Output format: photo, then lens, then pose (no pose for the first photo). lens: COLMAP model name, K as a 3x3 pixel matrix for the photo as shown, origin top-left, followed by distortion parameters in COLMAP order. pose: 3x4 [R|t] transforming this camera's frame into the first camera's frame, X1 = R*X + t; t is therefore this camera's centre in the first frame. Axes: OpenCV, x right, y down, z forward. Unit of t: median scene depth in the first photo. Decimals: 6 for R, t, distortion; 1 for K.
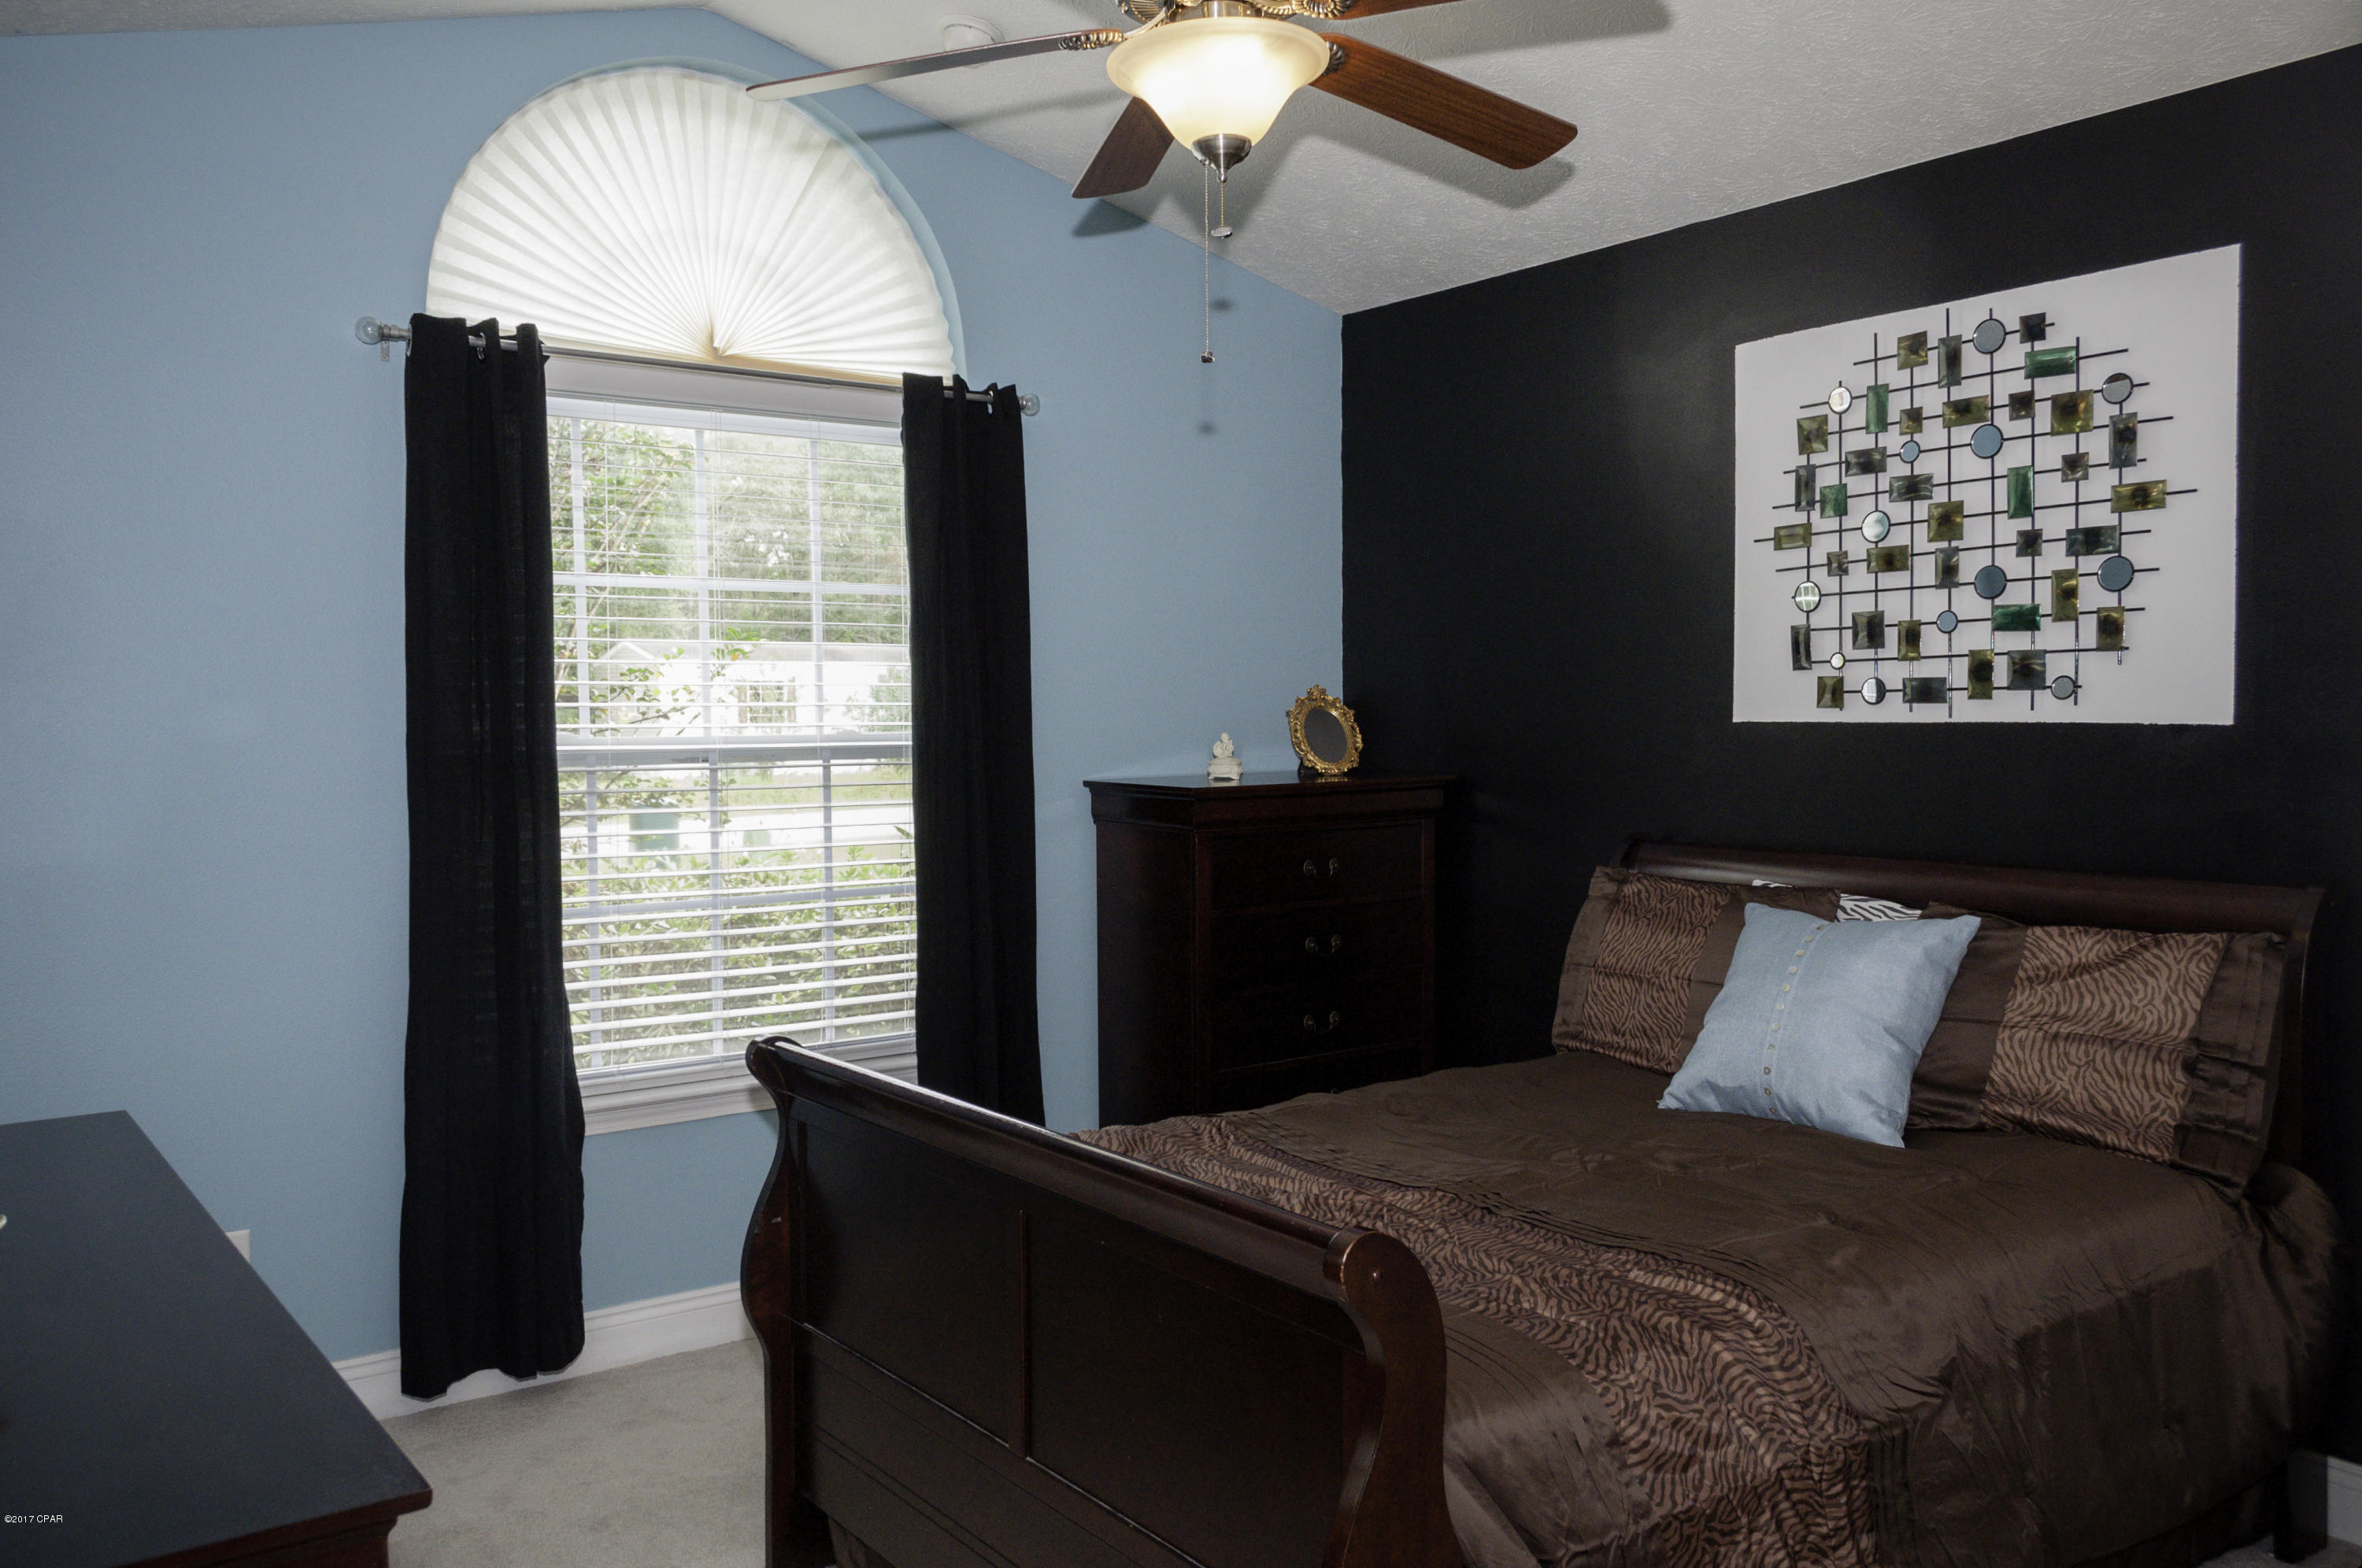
lens RADIAL K [[1805.9, 0, 1181.0], [0, 1805.9, 784.0], [0, 0, 1]] dist [0.033175, -0.008093]
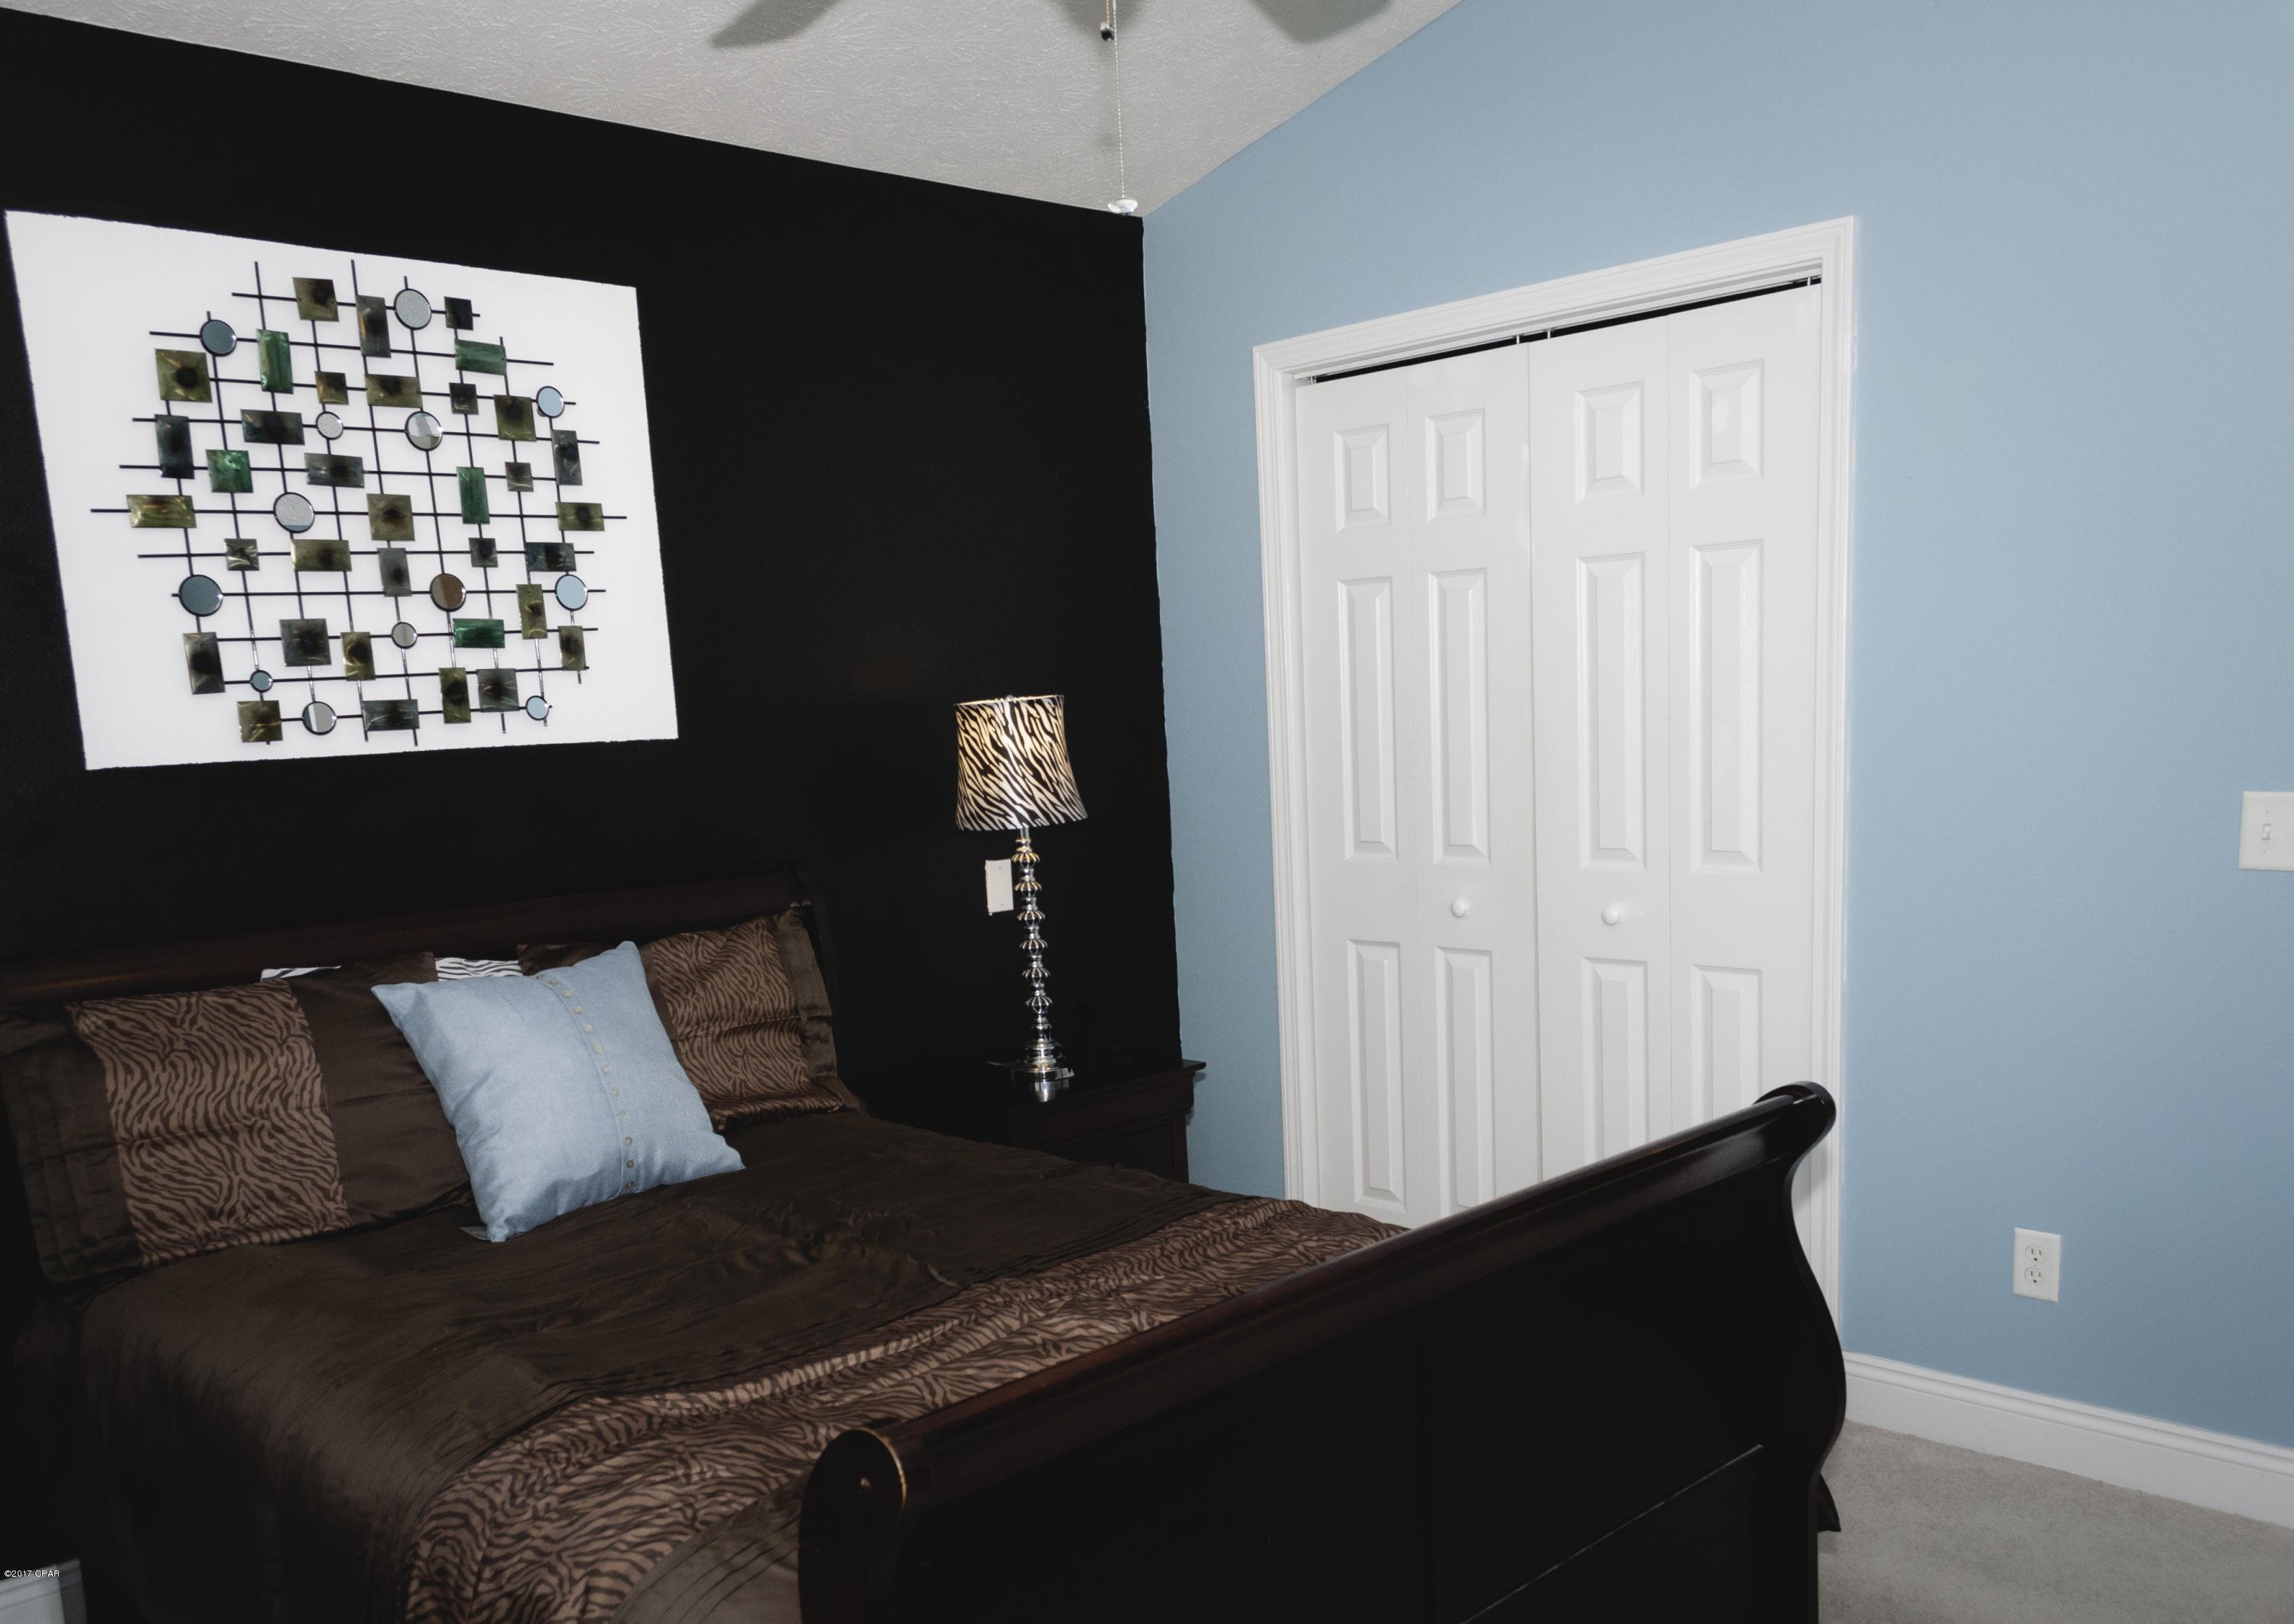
lens RADIAL K [[1914.5, 0, 1147.0], [0, 1914.5, 1024.7], [0, 0, 1]] dist [0.008213, 0.001286]
pose [[-0.133919, -0.162500, 0.977578, -0.570726], [0.084878, 0.980958, 0.174690, -0.036813], [-0.987351, 0.106369, -0.117576, 0.788997]]
